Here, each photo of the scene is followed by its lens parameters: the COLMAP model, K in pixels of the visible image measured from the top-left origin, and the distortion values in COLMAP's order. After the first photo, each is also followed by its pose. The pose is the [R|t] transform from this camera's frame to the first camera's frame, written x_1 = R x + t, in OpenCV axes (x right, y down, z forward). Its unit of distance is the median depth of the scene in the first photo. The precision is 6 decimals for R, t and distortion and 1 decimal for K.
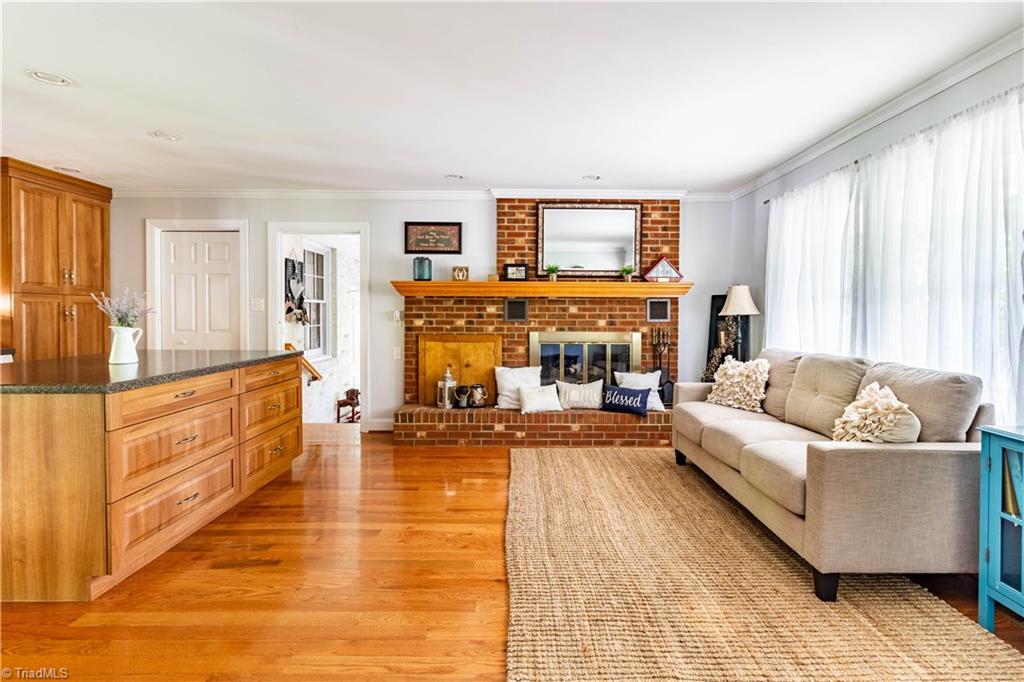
lens RADIAL K [[492.4, 0, 463.0], [0, 492.4, 321.7], [0, 0, 1]] dist [-0.003526, 0.000694]
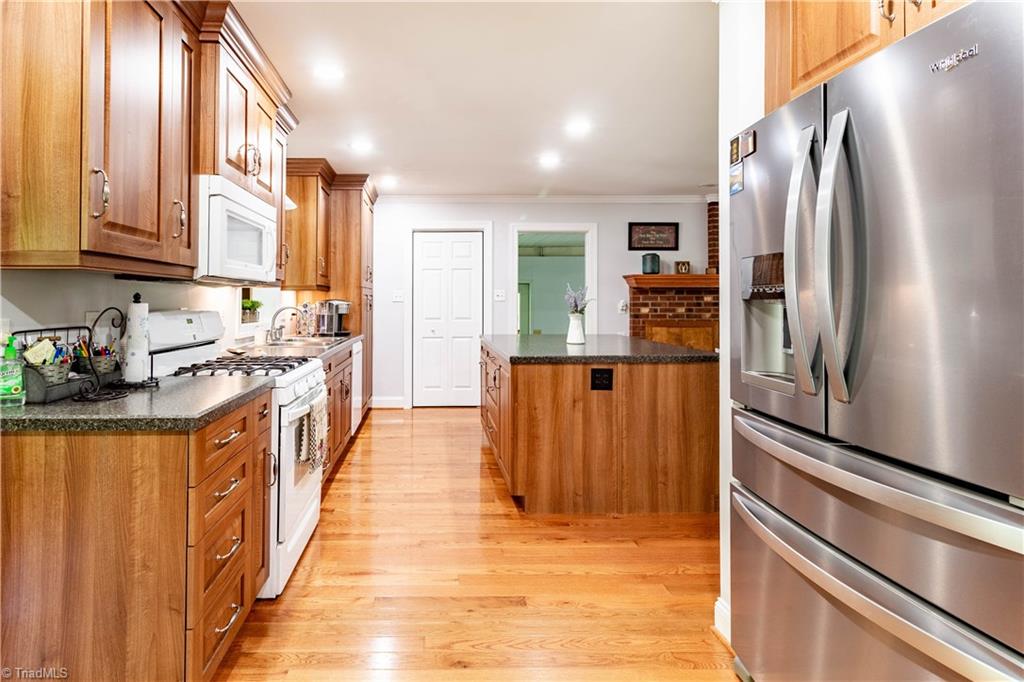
lens RADIAL K [[492.4, 0, 450.6], [0, 492.4, 294.3], [0, 0, 1]] dist [-0.003526, 0.000694]
pose [[0.999976, -0.006003, 0.003474, -0.543045], [0.006125, 0.999325, -0.036230, 0.002750], [-0.003254, 0.036250, 0.999337, -0.139082]]
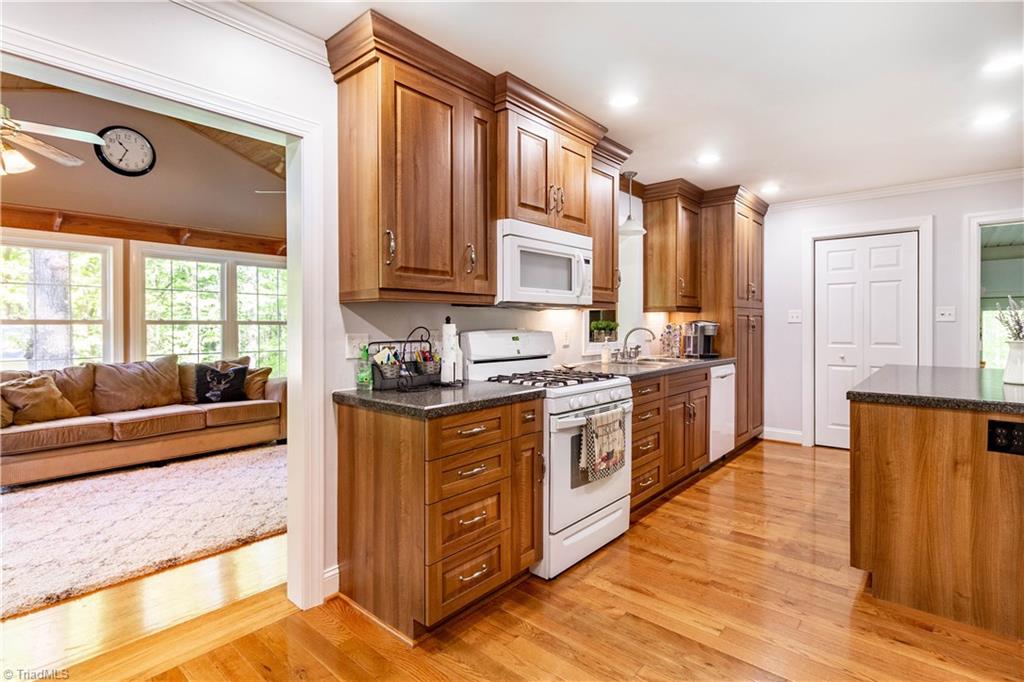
lens RADIAL K [[492.4, 0, 535.2], [0, 492.4, 324.5], [0, 0, 1]] dist [-0.003526, 0.000694]
pose [[0.766167, -0.005390, -0.642619, -0.427635], [-0.008071, 0.999805, -0.018008, 0.003256], [0.642591, 0.018984, 0.765974, -0.104571]]
